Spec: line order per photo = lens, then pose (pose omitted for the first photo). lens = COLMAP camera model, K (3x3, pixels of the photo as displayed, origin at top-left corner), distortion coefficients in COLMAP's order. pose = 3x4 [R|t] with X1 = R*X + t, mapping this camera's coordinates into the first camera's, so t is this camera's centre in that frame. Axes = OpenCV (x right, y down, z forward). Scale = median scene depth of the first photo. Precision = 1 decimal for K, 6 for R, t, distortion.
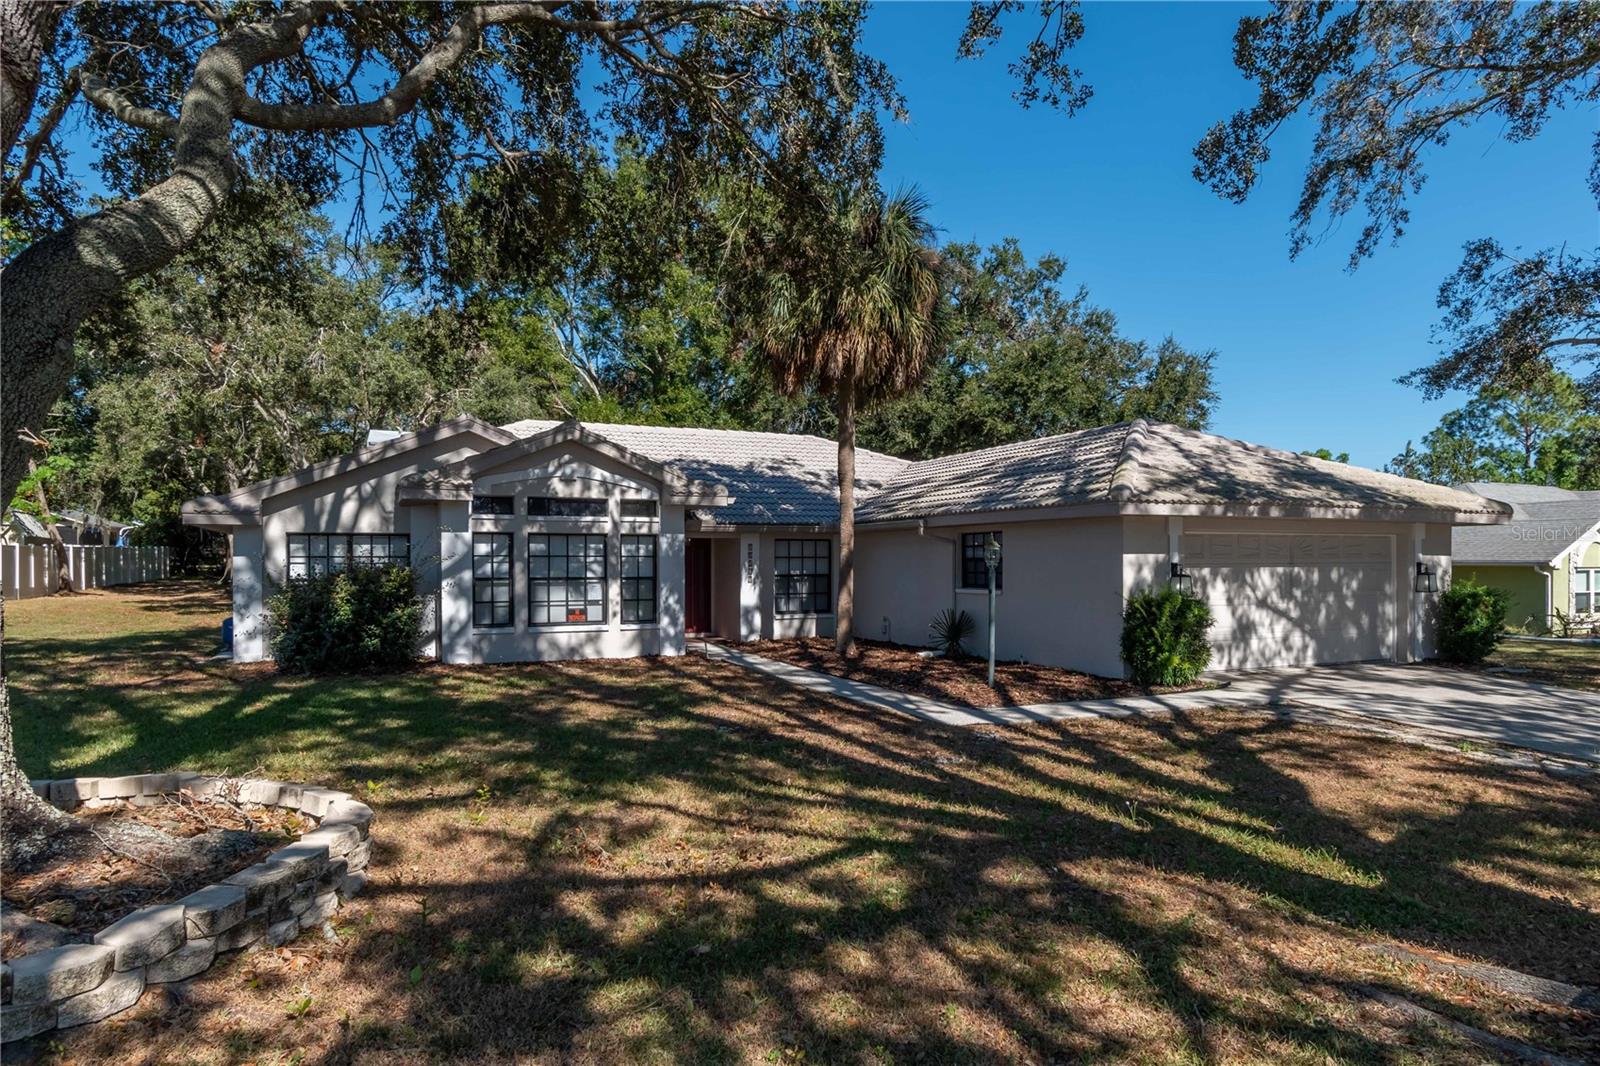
lens RADIAL K [[991.5, 0, 812.3], [0, 991.5, 587.8], [0, 0, 1]] dist [0.008696, 0.000680]
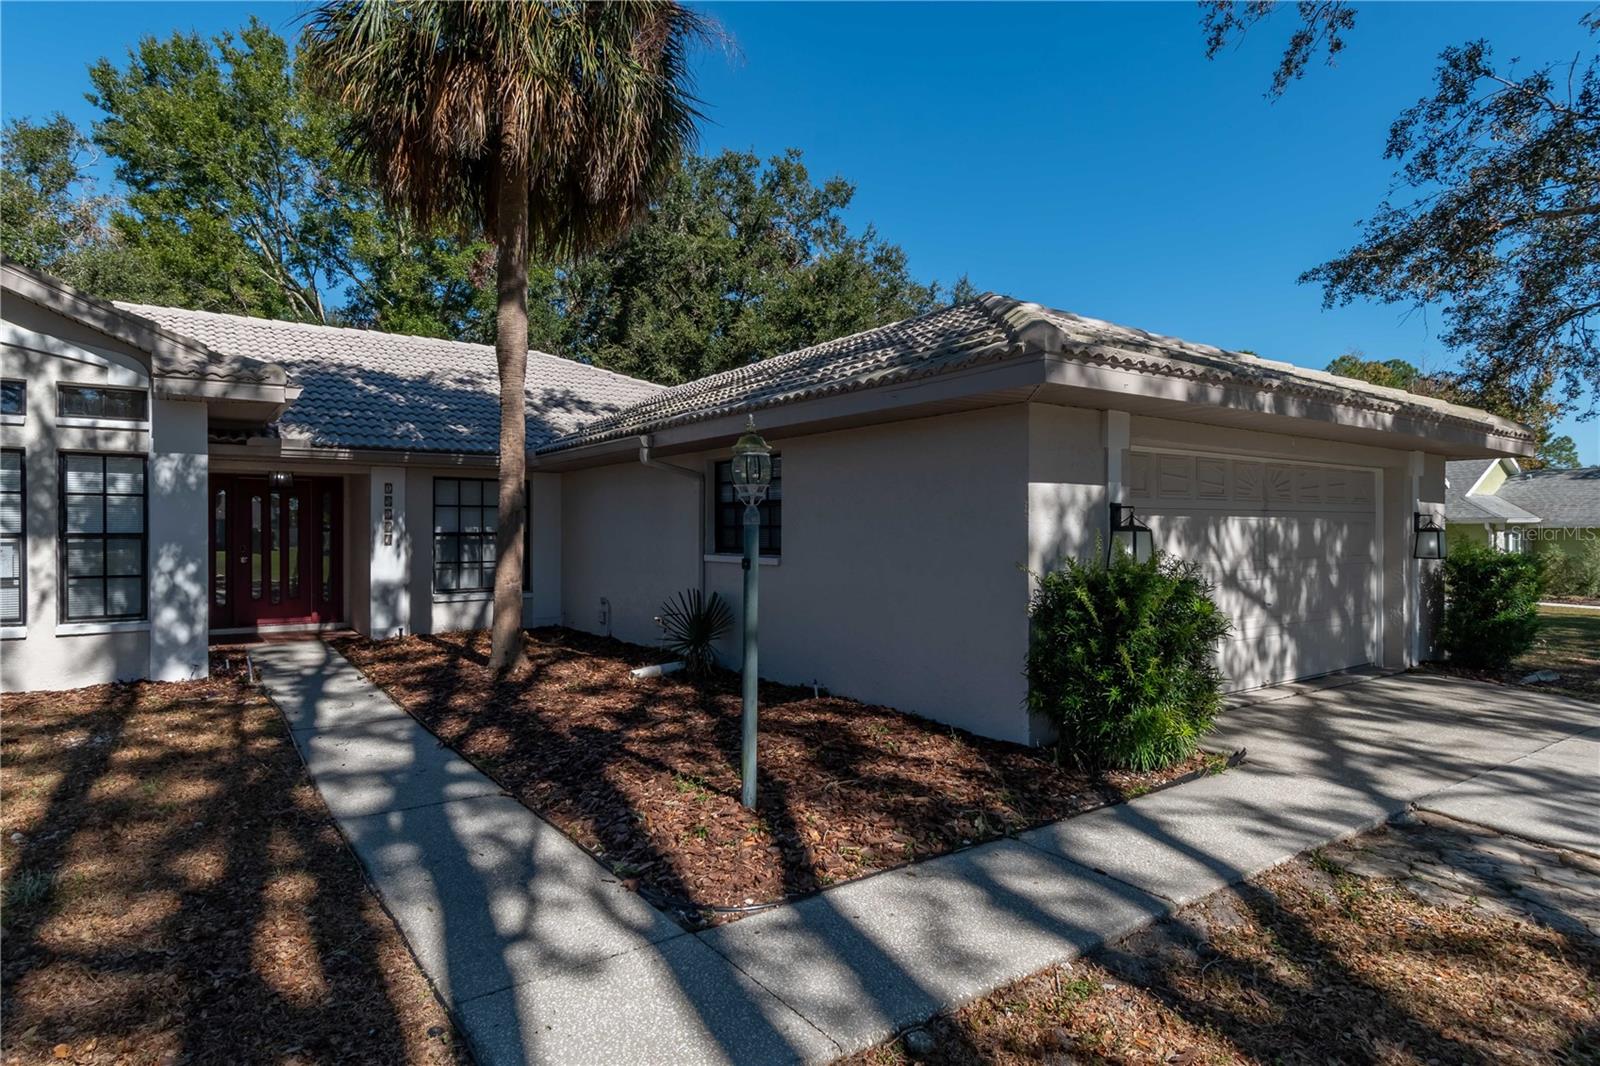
lens RADIAL K [[873.4, 0, 772.7], [0, 873.4, 539.5], [0, 0, 1]] dist [0.008296, -0.004908]
pose [[0.984850, 0.001407, 0.173400, 0.097985], [0.000886, 0.999913, -0.013145, -0.001162], [-0.173404, 0.013099, 0.984764, 0.502500]]
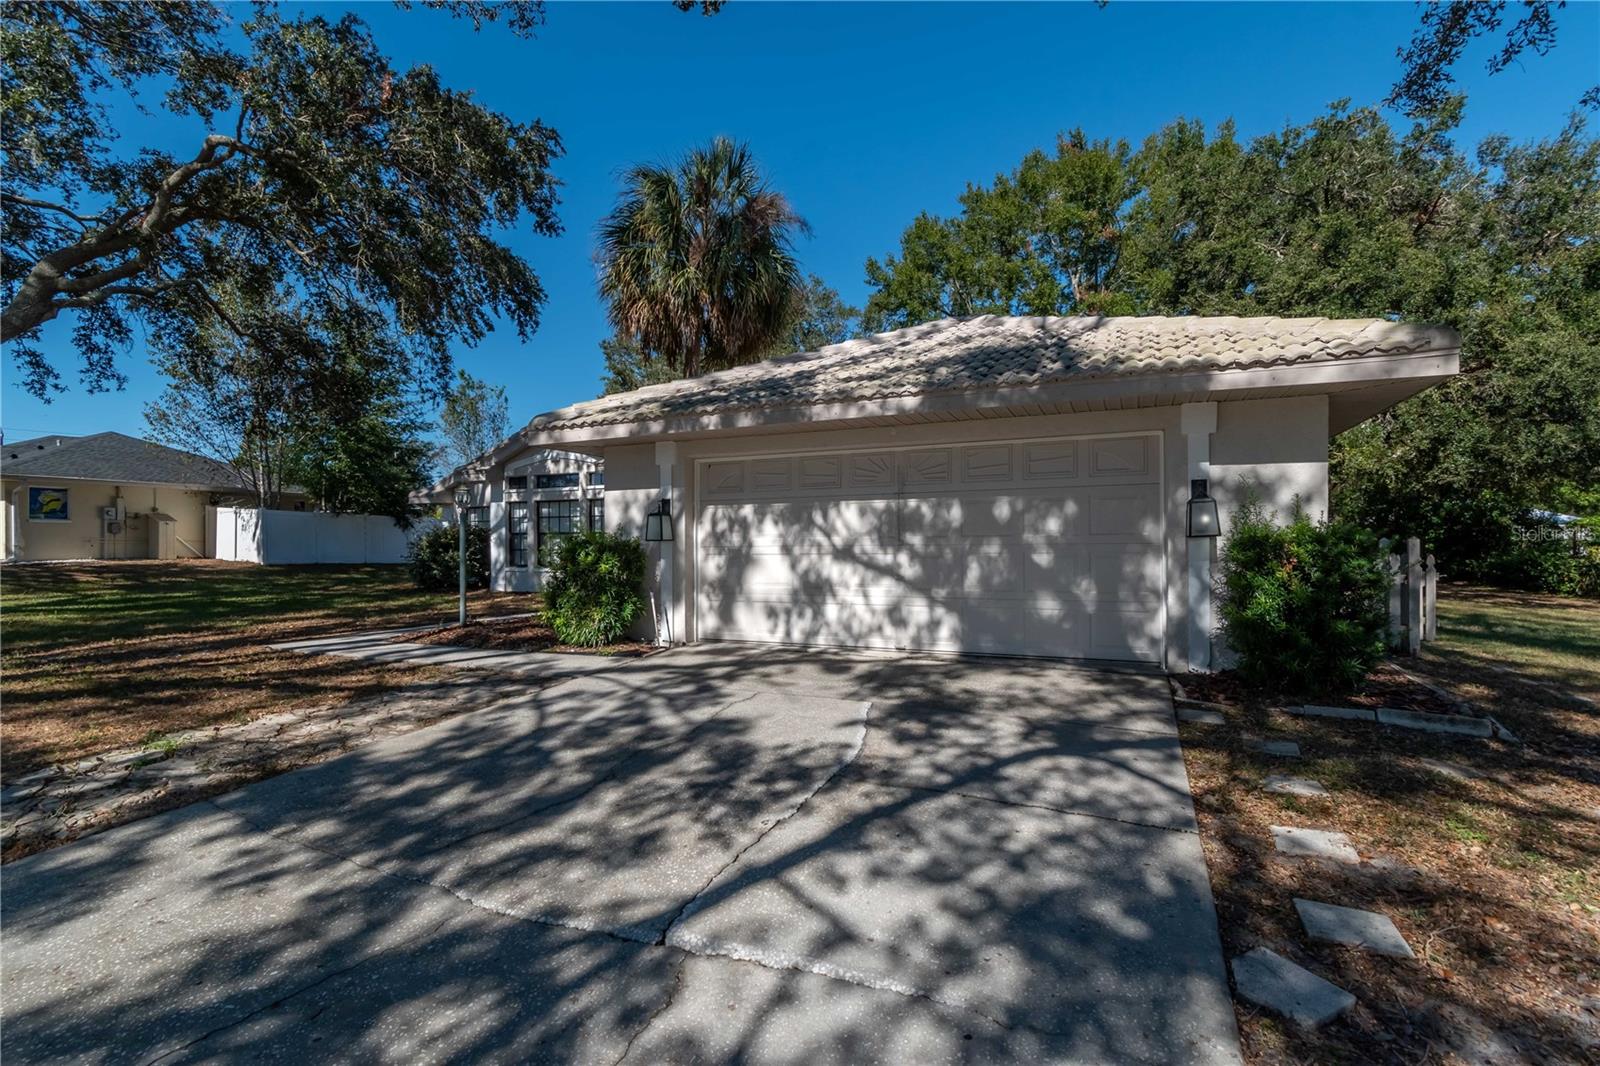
lens RADIAL K [[755.2, 0, 760.2], [0, 755.2, 553.2], [0, 0, 1]] dist [0.005115, -0.000793]
pose [[0.634732, 0.008683, -0.772684, 0.749016], [-0.015441, 0.999880, -0.001449, 0.015621], [0.772578, 0.012851, 0.634790, 0.566110]]
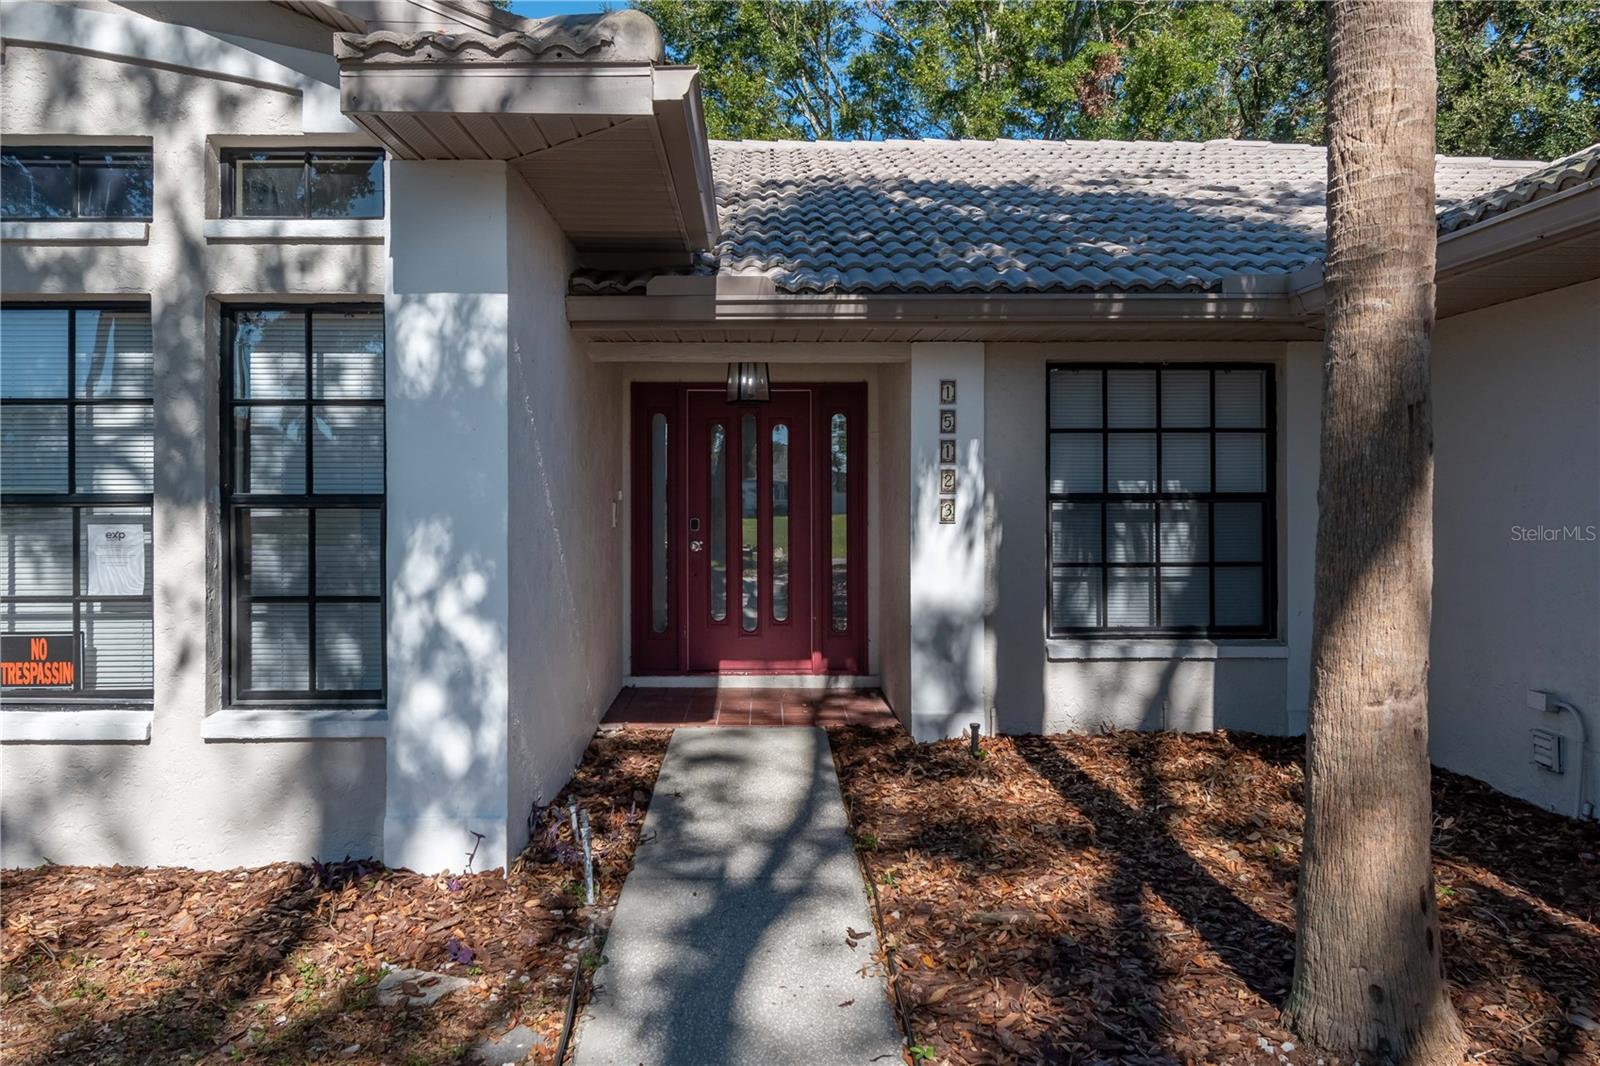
lens RADIAL K [[1109.8, 0, 761.7], [0, 1109.8, 477.3], [0, 0, 1]] dist [0.021559, 0.004638]
pose [[0.911744, -0.005956, -0.410715, 0.017722], [-0.009059, 0.999360, -0.034602, -0.007651], [0.410658, 0.035268, 0.911107, 0.858160]]
